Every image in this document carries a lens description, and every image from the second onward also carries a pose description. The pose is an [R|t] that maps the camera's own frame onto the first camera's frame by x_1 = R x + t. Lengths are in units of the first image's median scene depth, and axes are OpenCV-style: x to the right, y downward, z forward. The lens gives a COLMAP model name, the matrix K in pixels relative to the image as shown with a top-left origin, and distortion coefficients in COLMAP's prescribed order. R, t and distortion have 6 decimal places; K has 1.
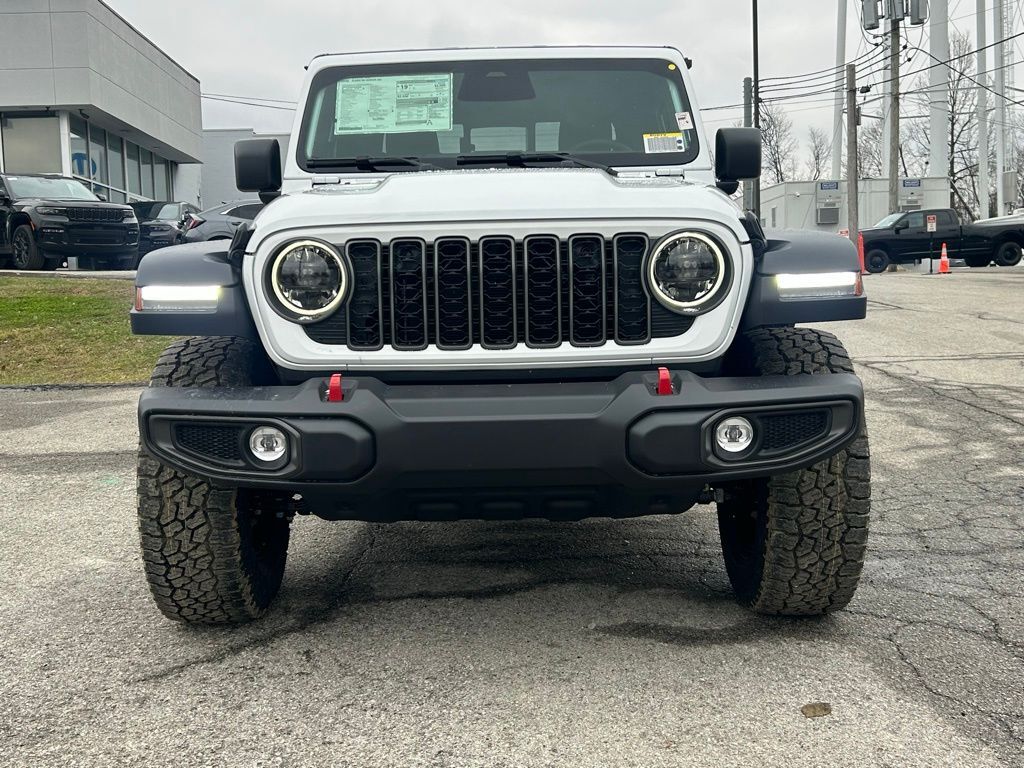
lens RADIAL K [[1154.5, 0, 512.0], [0, 1154.5, 384.0], [0, 0, 1]] dist [0.013057, -0.039730]
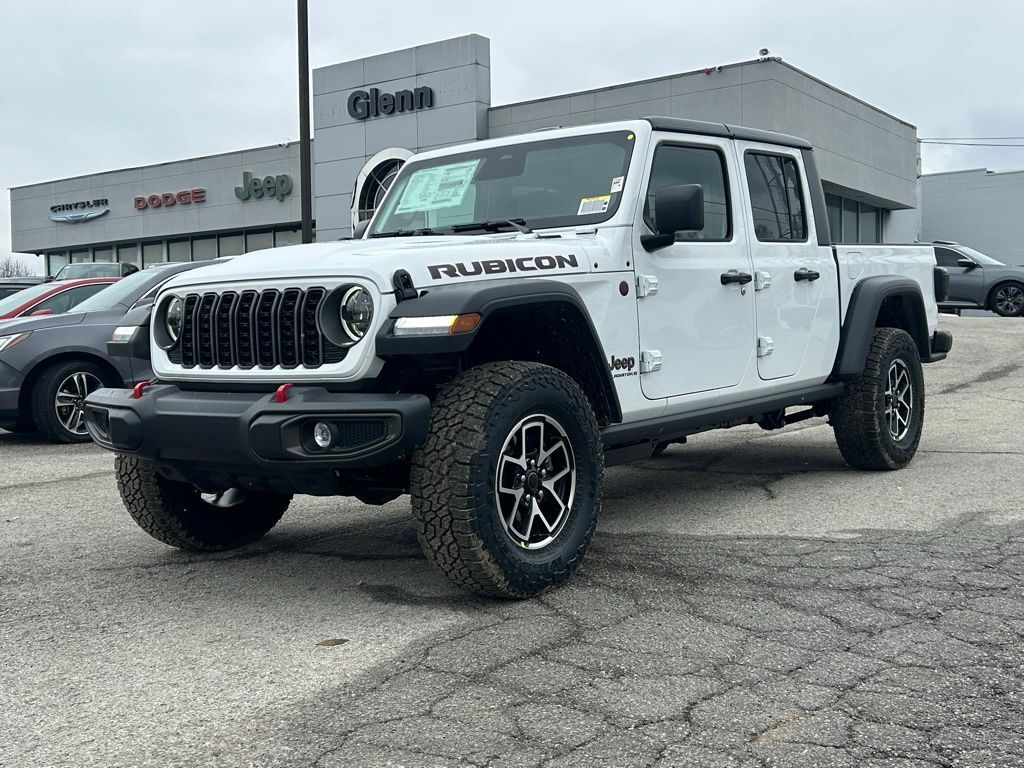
lens RADIAL K [[1134.0, 0, 512.0], [0, 1134.0, 384.0], [0, 0, 1]] dist [0.008914, -0.015931]
pose [[0.809453, 0.028226, -0.586506, 1.054030], [-0.050143, 0.998518, -0.021148, 0.001311], [0.585040, 0.046527, 0.809669, 0.040153]]
